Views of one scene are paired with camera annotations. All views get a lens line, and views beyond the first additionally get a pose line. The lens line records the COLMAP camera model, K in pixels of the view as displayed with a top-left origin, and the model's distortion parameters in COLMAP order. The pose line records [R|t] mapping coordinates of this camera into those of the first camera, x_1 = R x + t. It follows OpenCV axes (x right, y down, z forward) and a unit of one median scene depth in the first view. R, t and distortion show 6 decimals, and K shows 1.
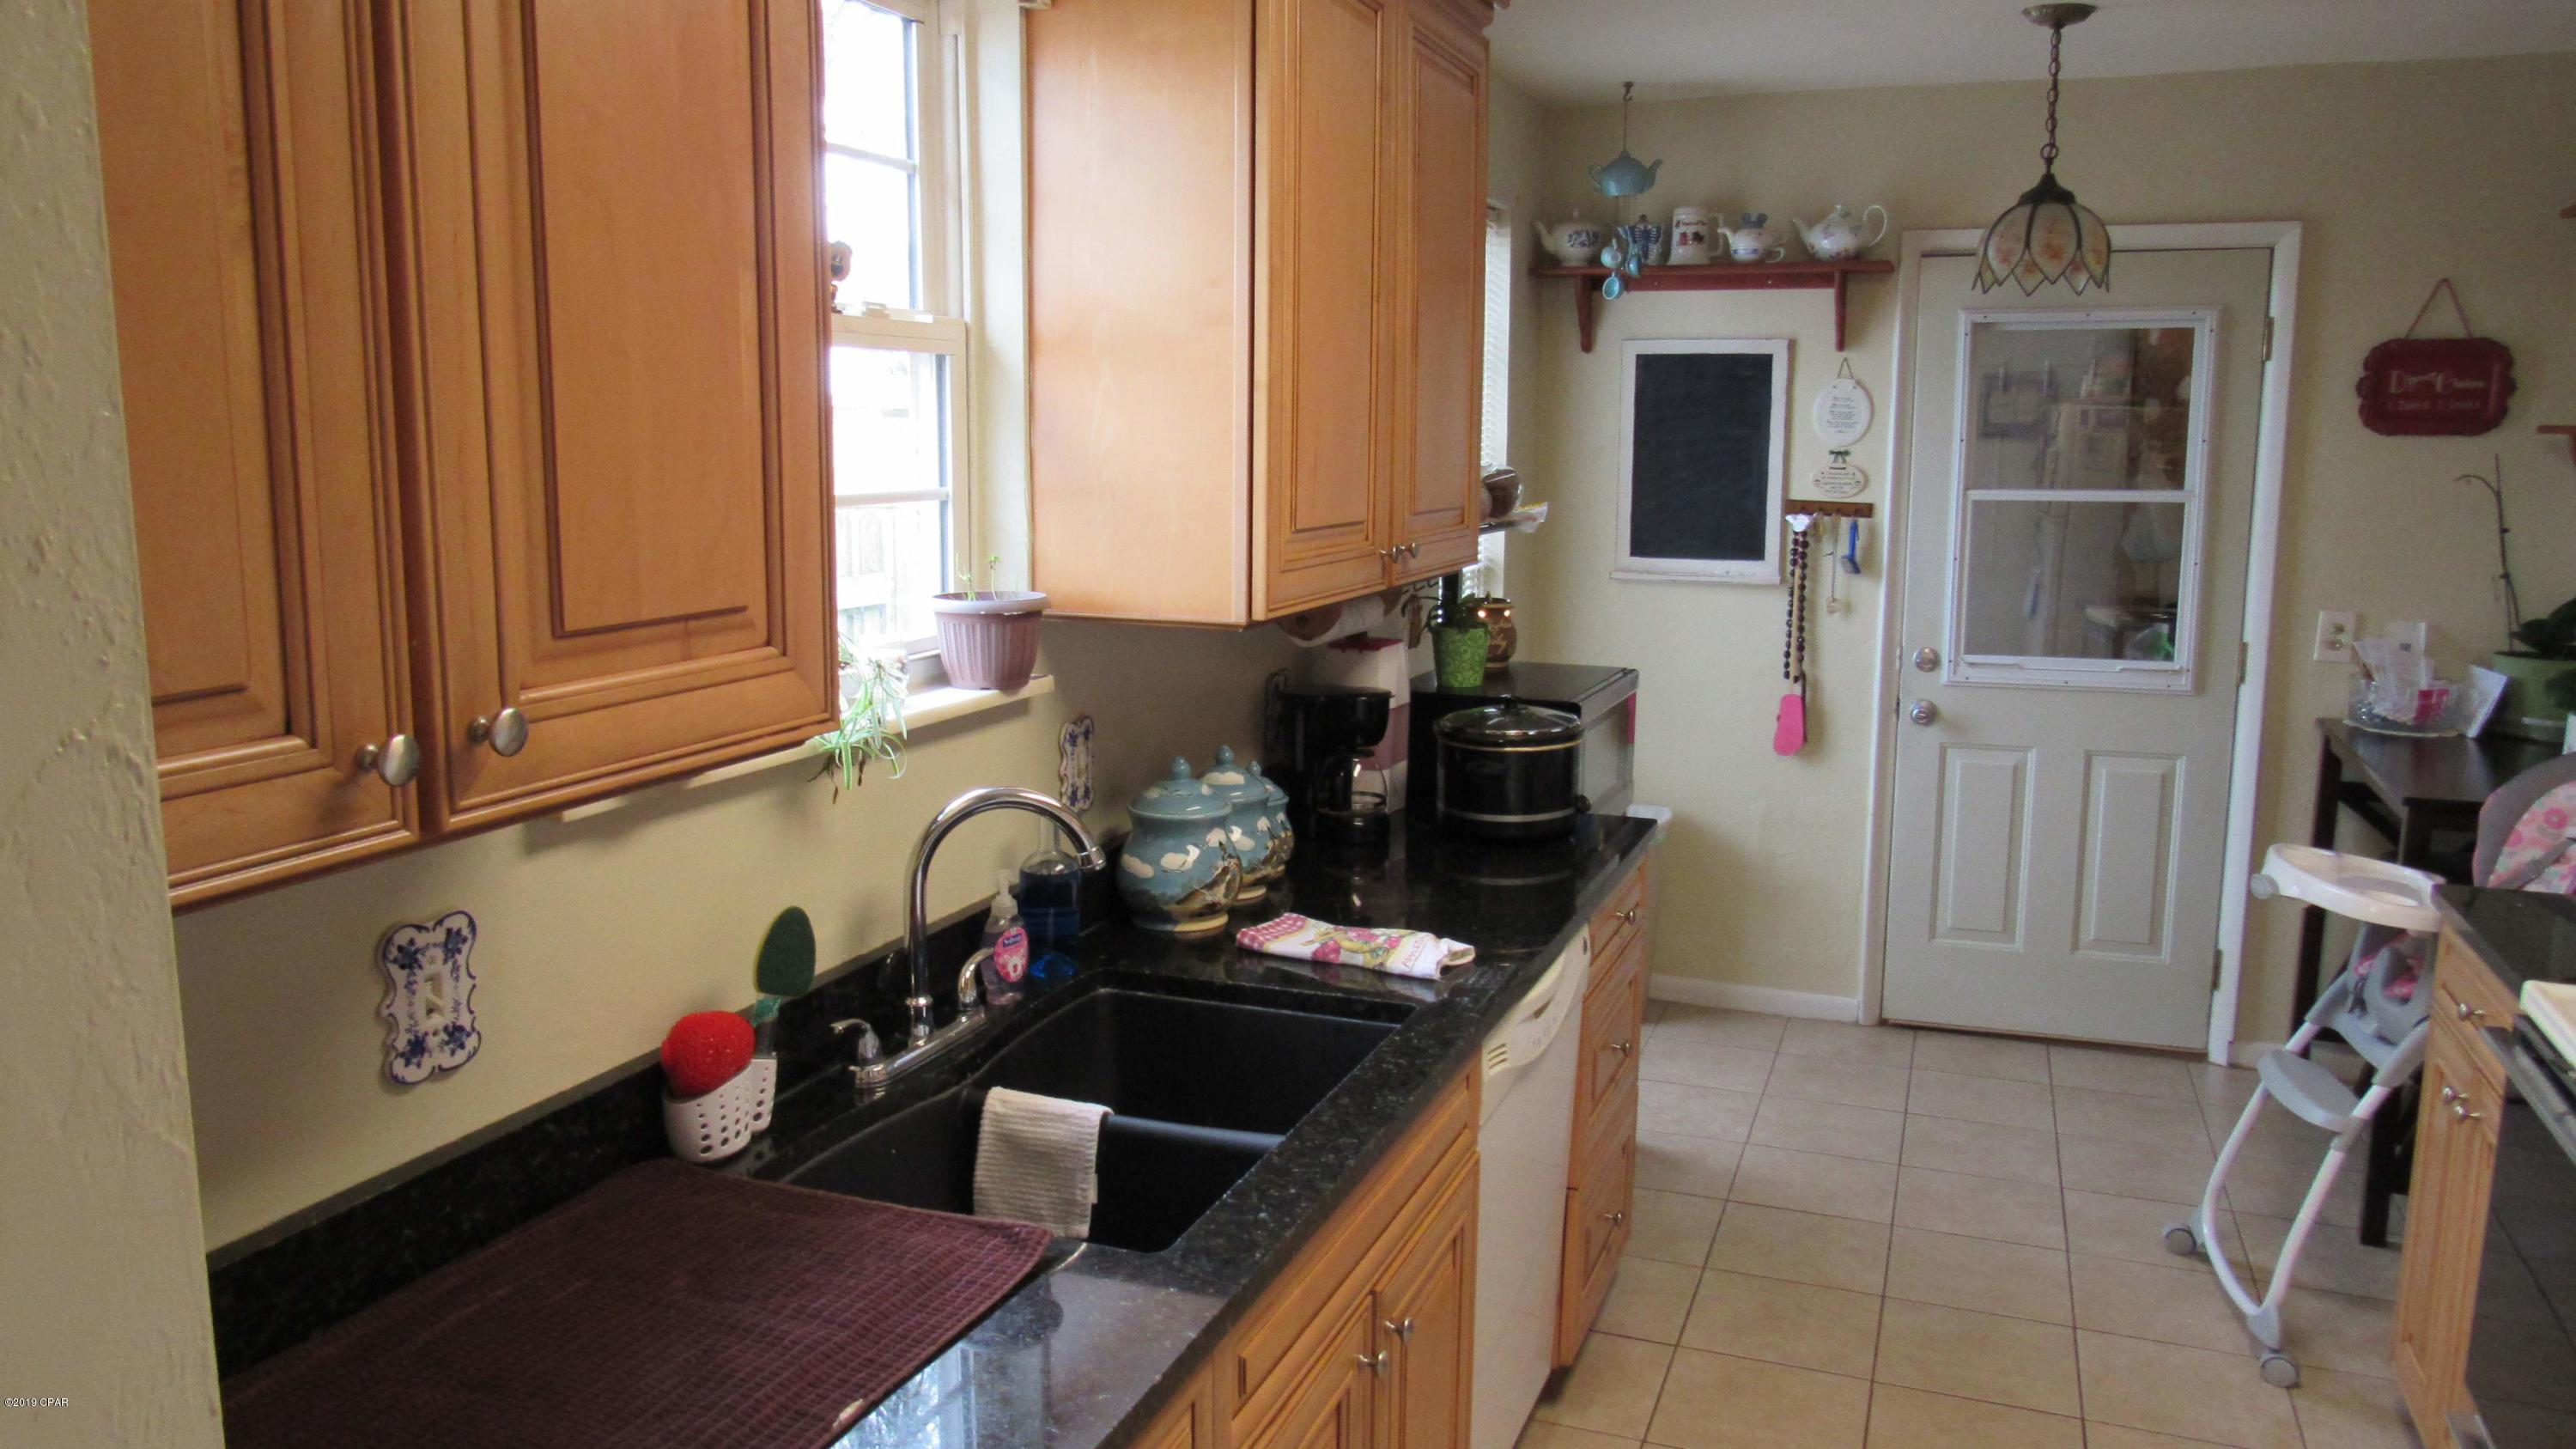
lens RADIAL K [[1848.5, 0, 1287.3], [0, 1848.5, 722.0], [0, 0, 1]] dist [-0.025235, 0.020247]
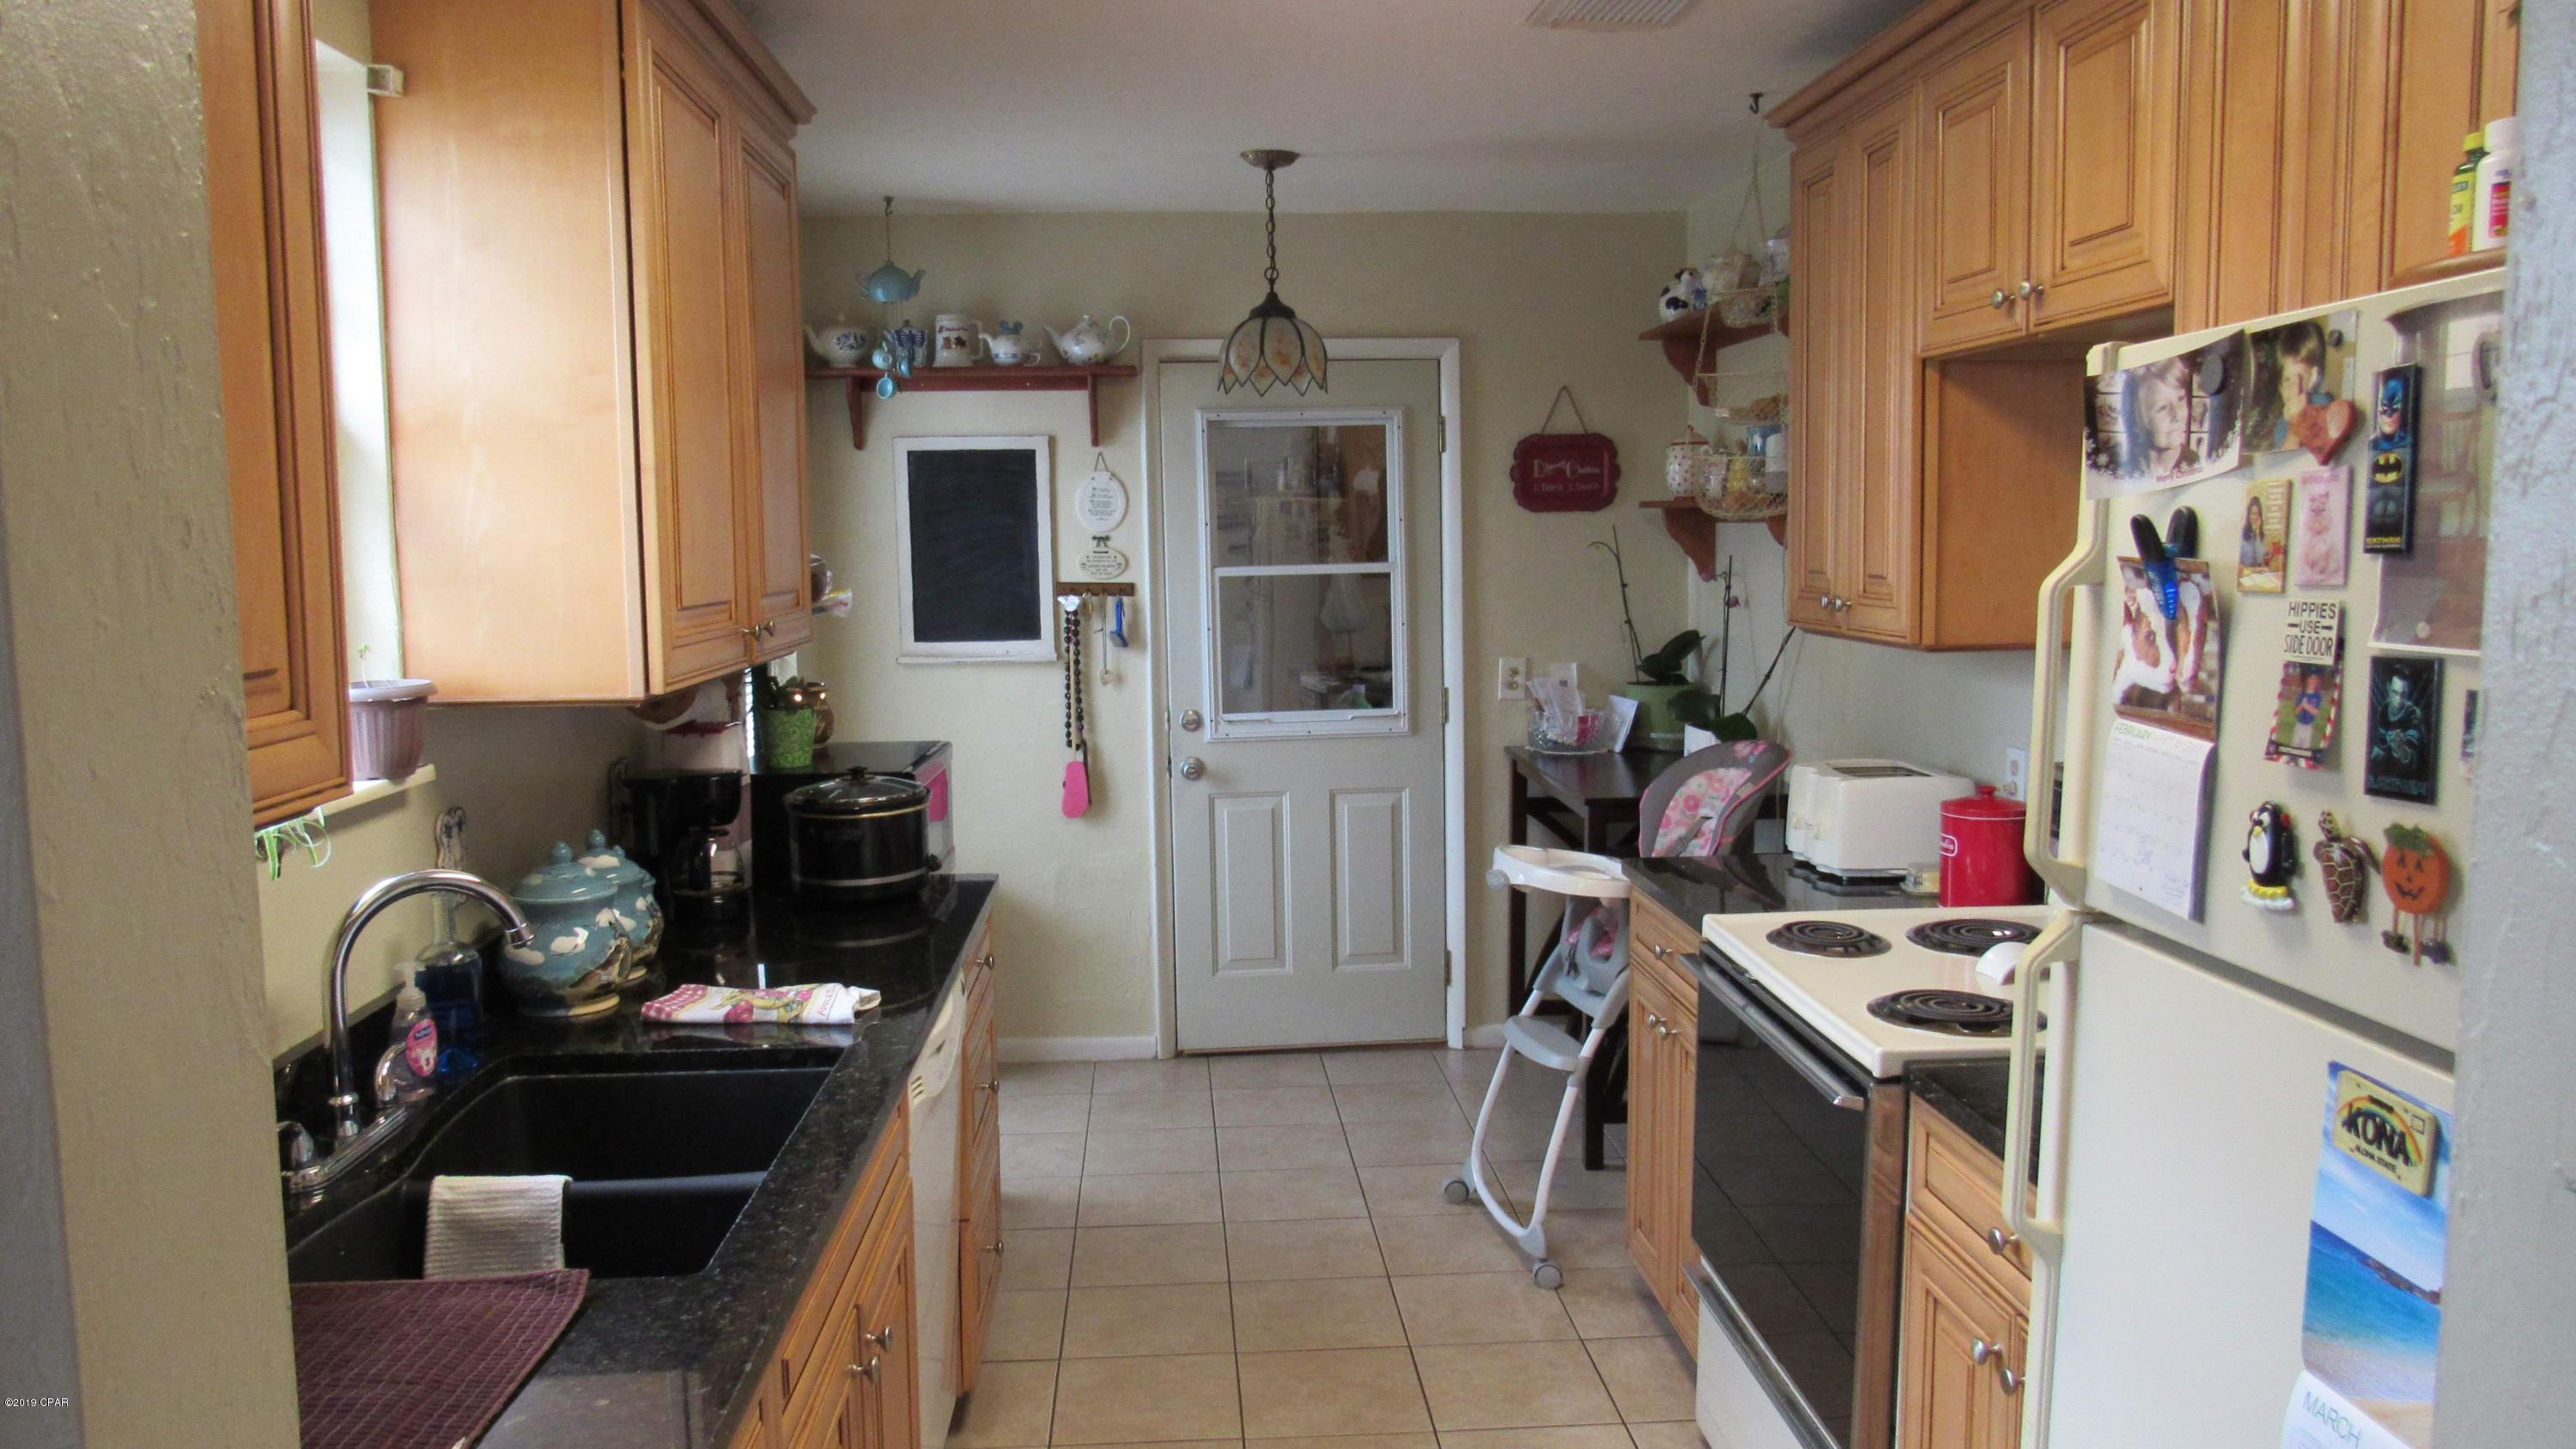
lens RADIAL K [[1848.5, 0, 1273.2], [0, 1848.5, 719.4], [0, 0, 1]] dist [-0.025235, 0.020247]
pose [[0.911815, -0.060592, 0.406105, -0.084517], [0.084348, 0.995599, -0.040838, 0.020973], [-0.401843, 0.071491, 0.912913, -0.053575]]
